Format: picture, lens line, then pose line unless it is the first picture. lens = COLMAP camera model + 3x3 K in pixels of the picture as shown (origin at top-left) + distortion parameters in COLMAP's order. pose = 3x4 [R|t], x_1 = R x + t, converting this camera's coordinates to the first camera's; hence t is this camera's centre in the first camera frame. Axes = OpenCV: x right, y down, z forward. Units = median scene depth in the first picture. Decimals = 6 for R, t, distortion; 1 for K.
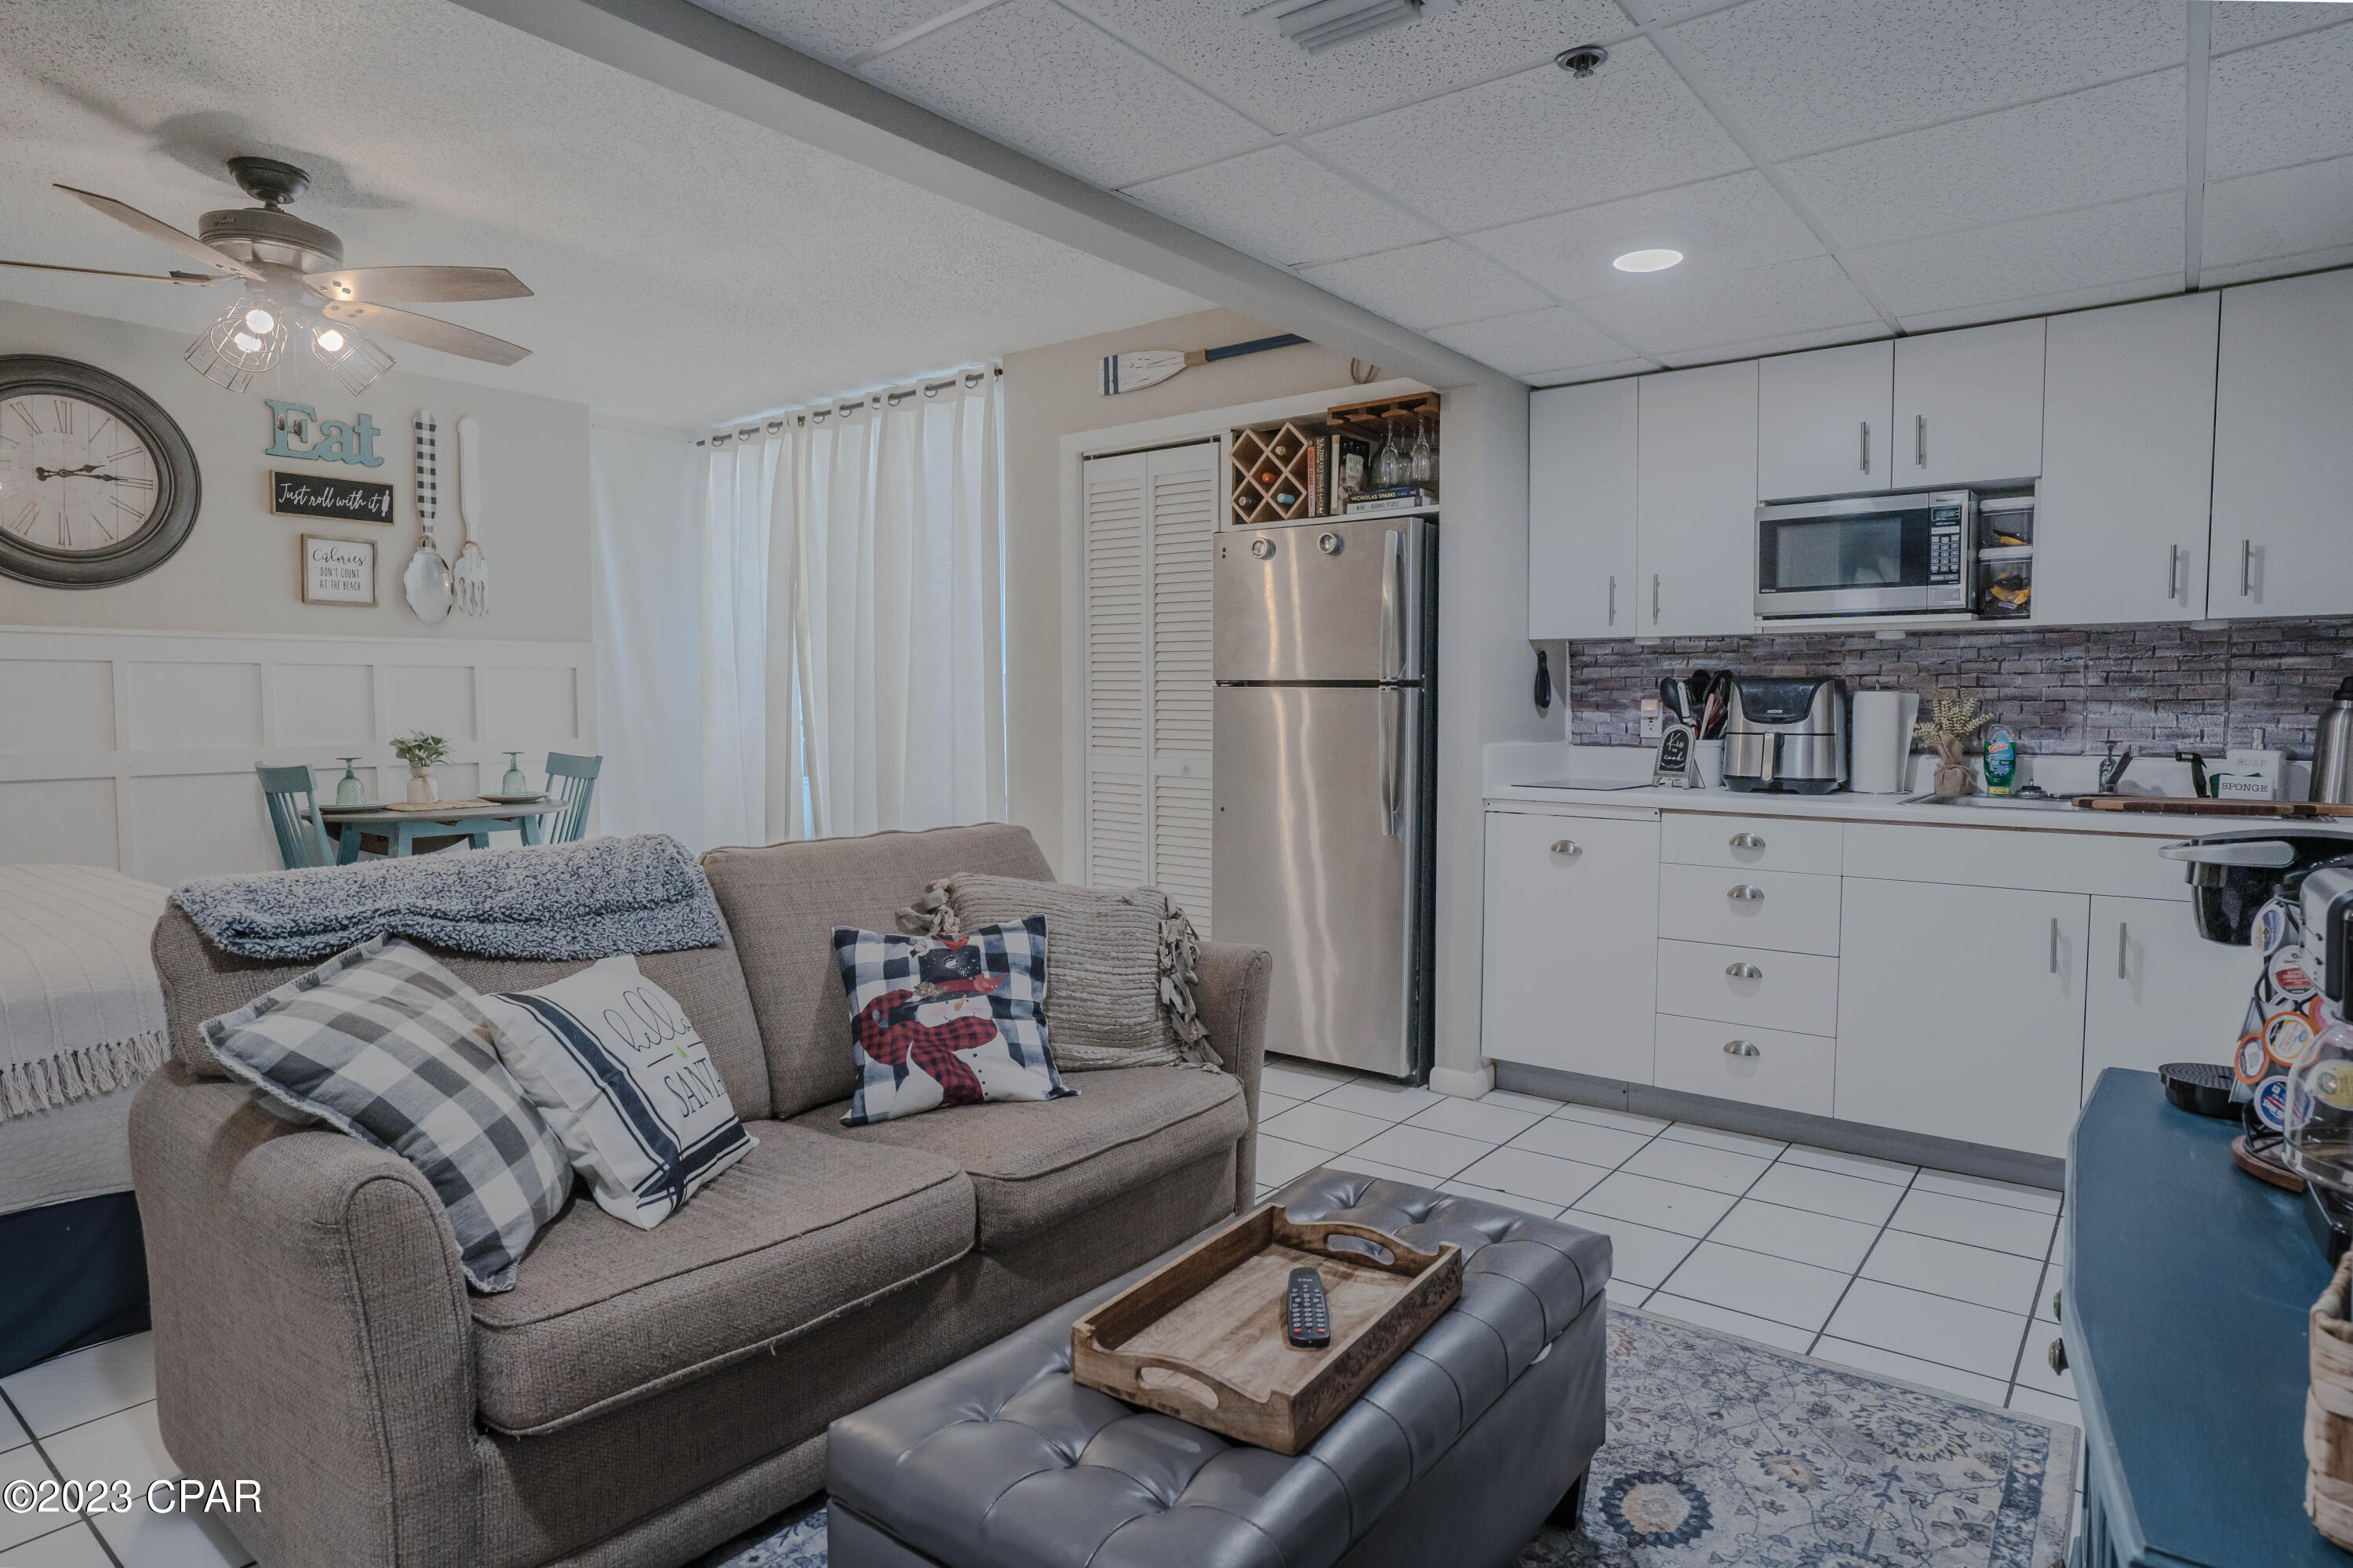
lens RADIAL K [[1298.4, 0, 1186.6], [0, 1298.4, 782.1], [0, 0, 1]] dist [-0.056339, 0.035447]
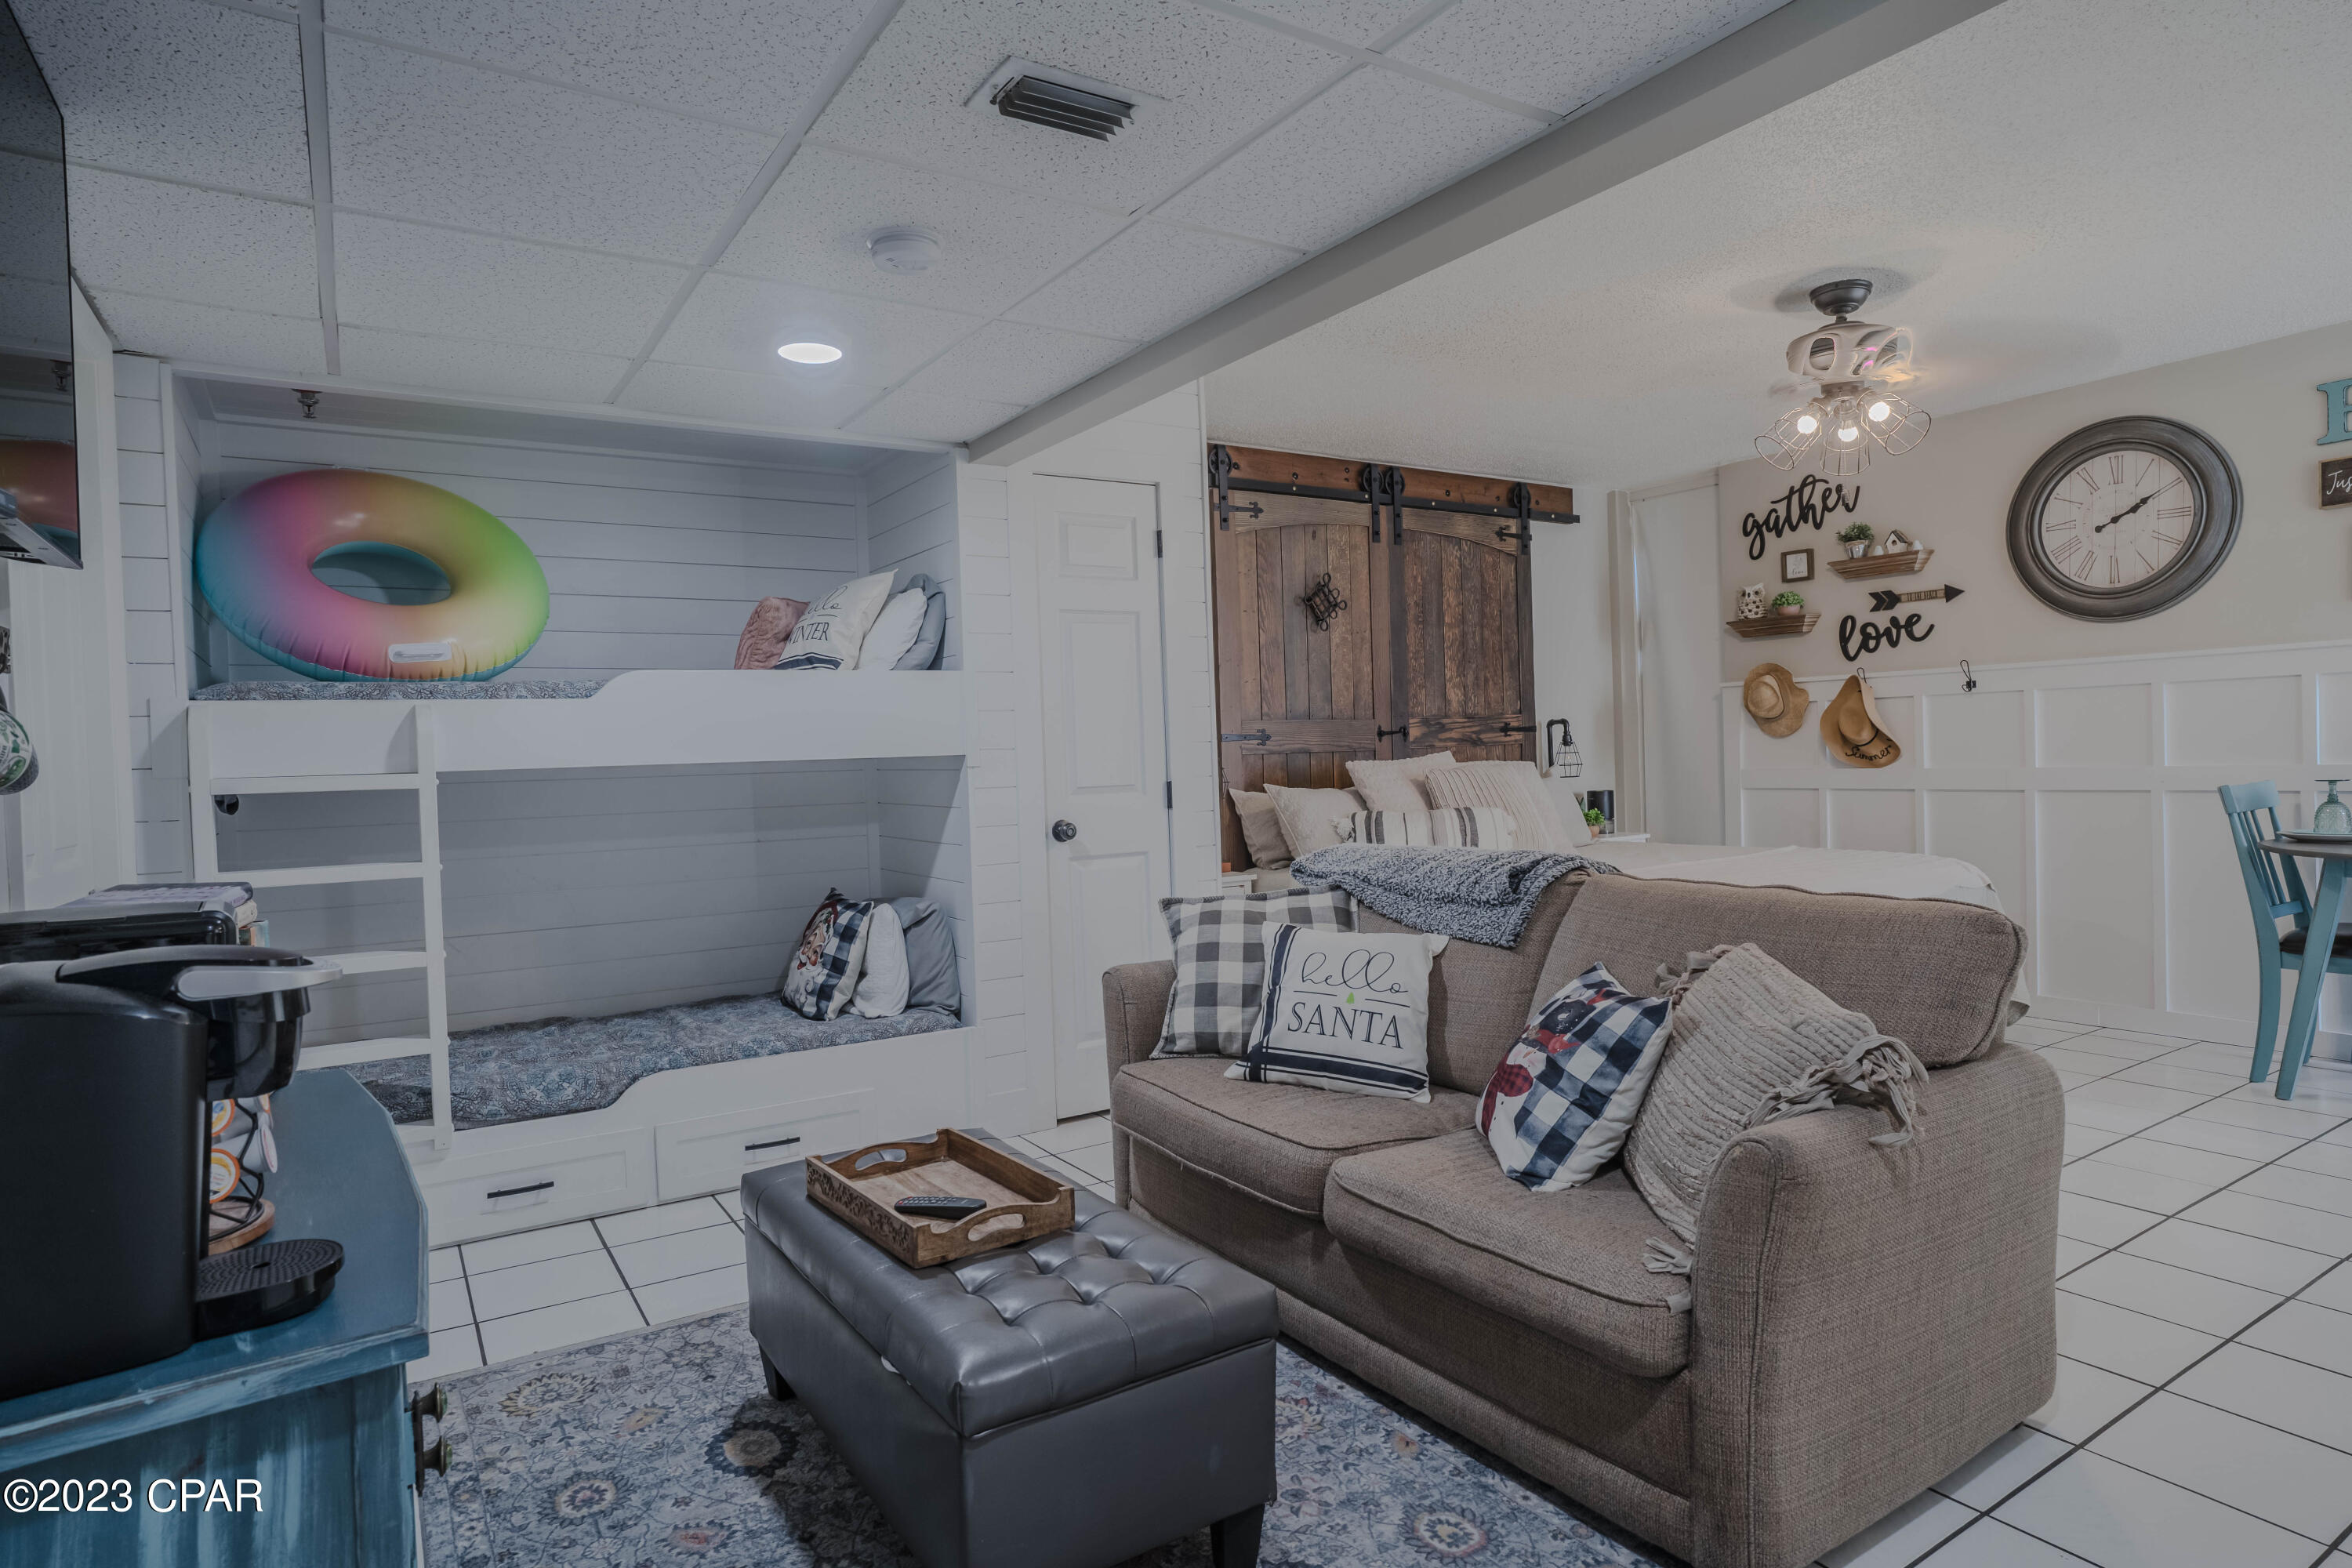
lens RADIAL K [[1297.8, 0, 1186.1], [0, 1297.8, 782.1], [0, 0, 1]] dist [-0.056339, 0.035447]
pose [[-0.328862, 0.033238, -0.943793, 0.823780], [-0.027611, 0.998615, 0.044790, -0.068390], [0.943974, 0.040789, -0.327489, 1.078147]]
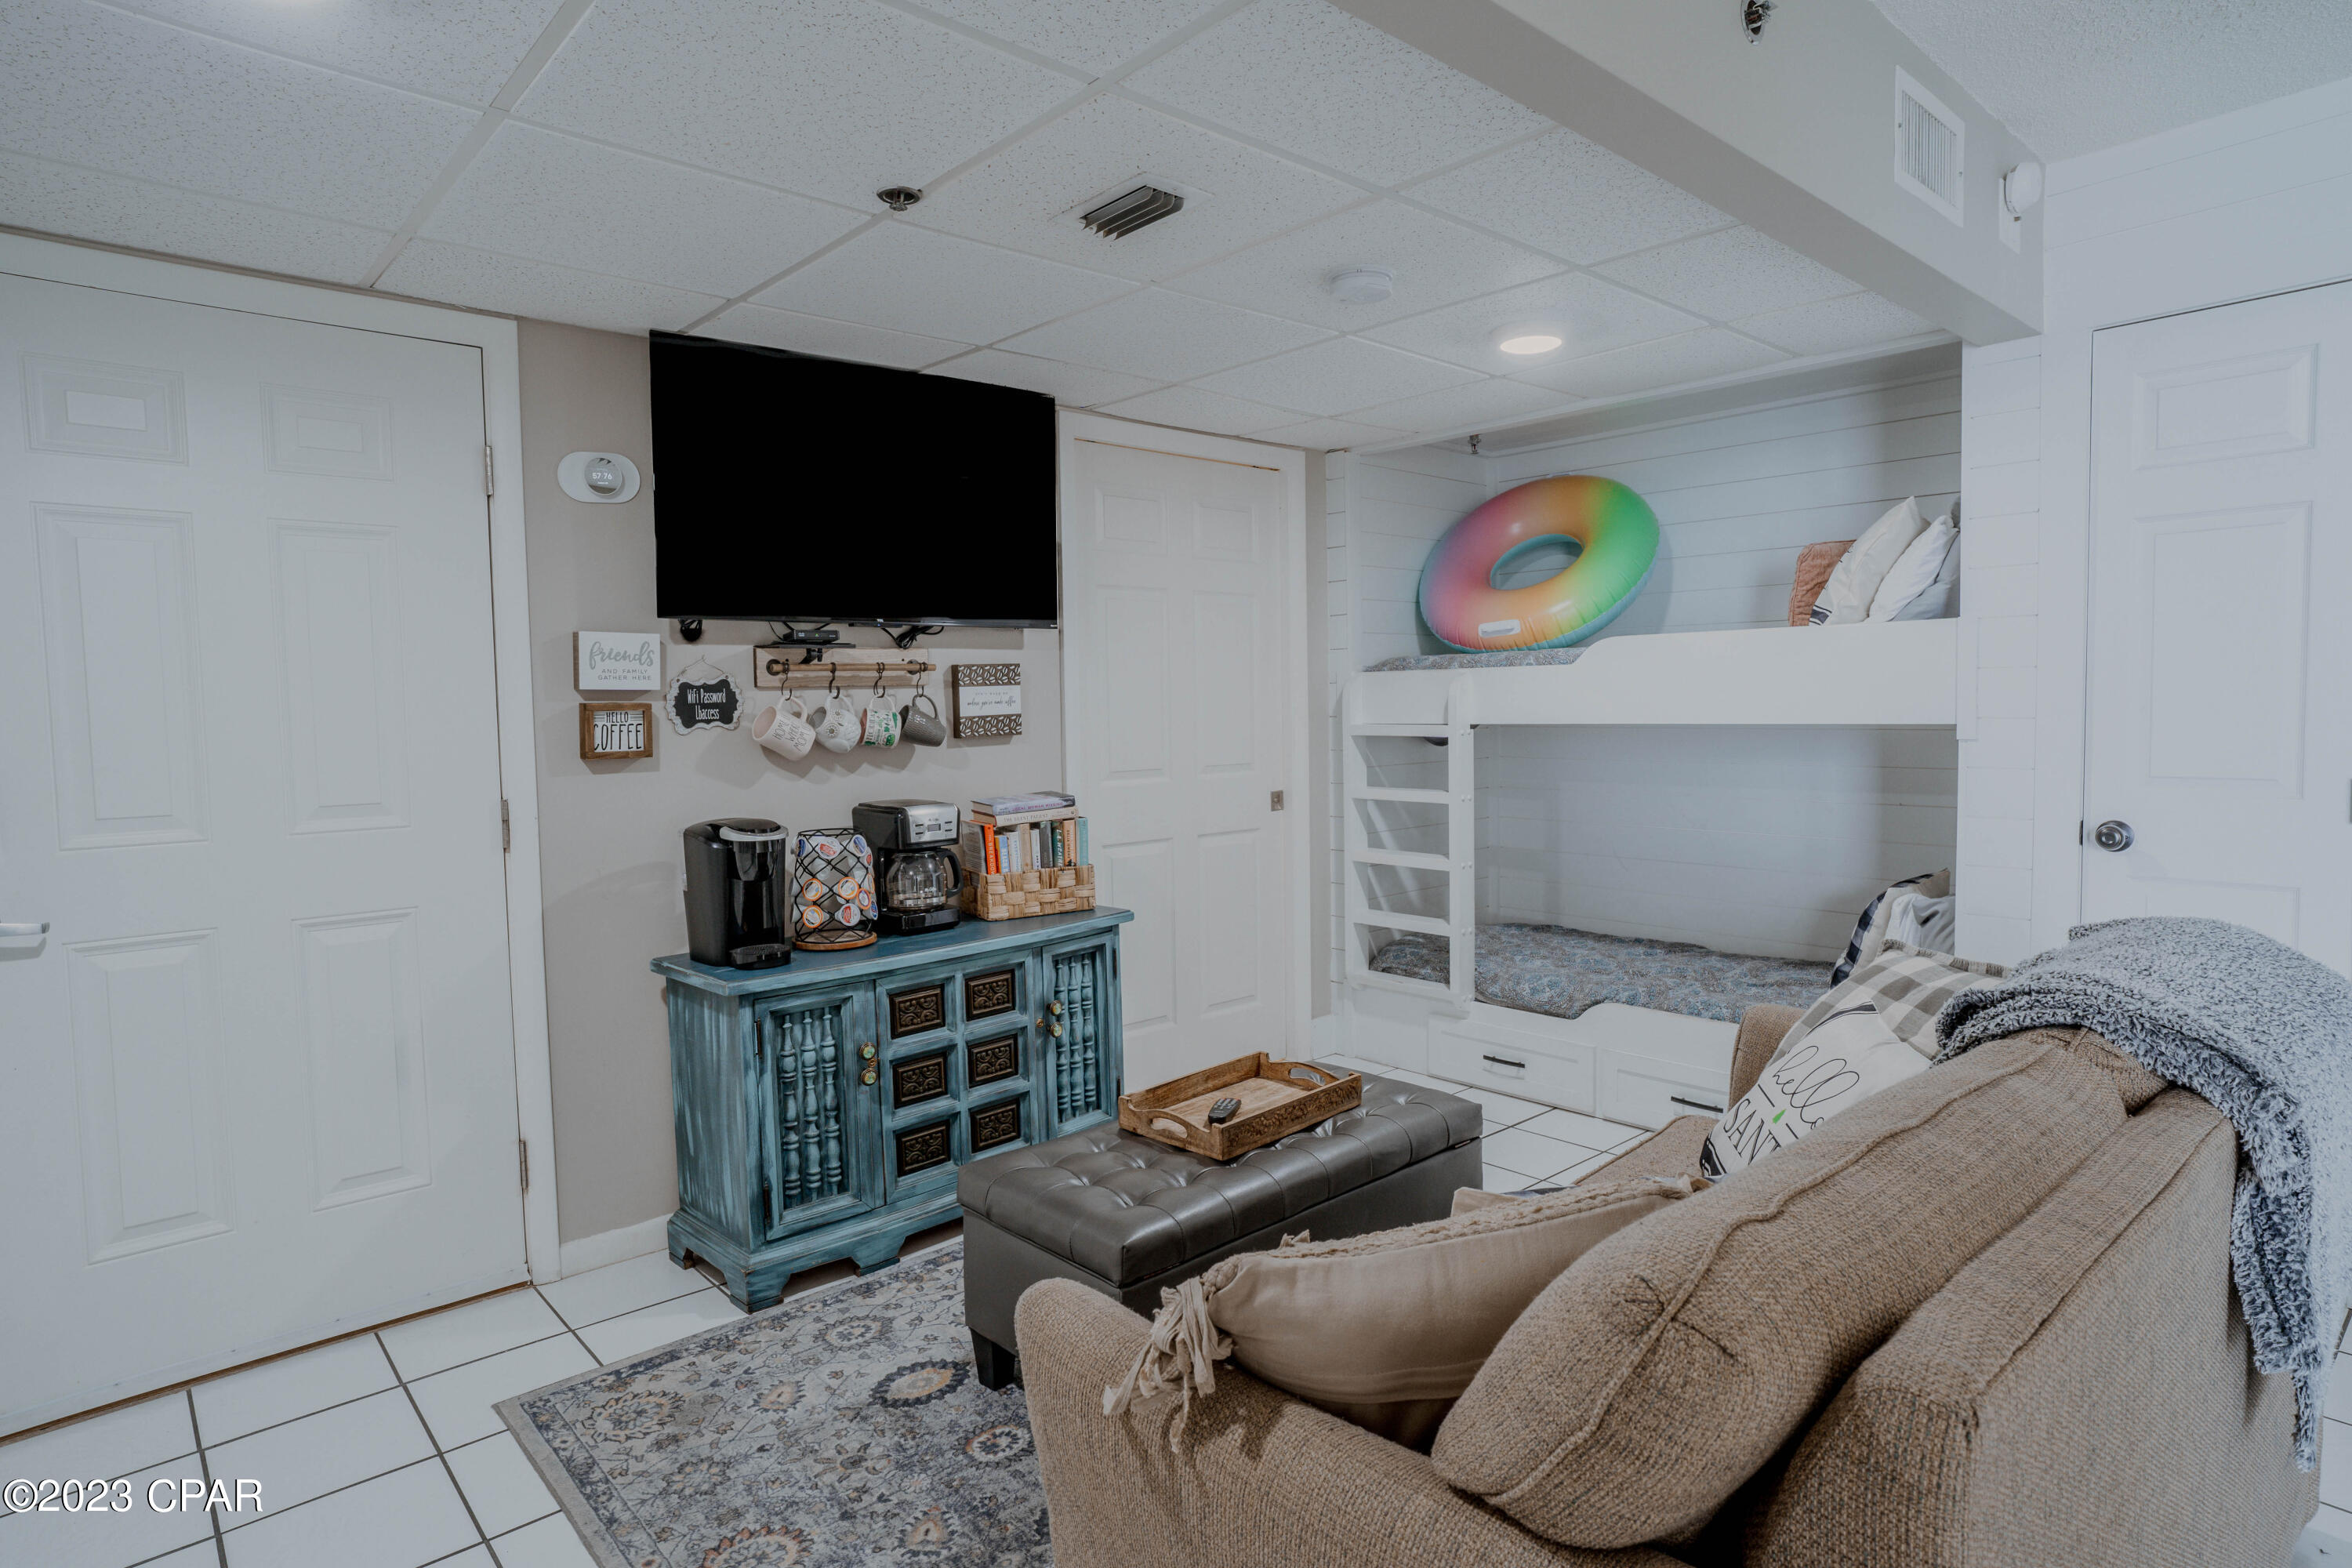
lens RADIAL K [[1297.8, 0, 1186.1], [0, 1297.8, 782.1], [0, 0, 1]] dist [-0.056339, 0.035447]
pose [[-0.984601, 0.007689, 0.174649, -0.101410], [0.029715, 0.991855, 0.123856, -0.148446], [-0.172275, 0.127138, -0.976810, 1.685190]]
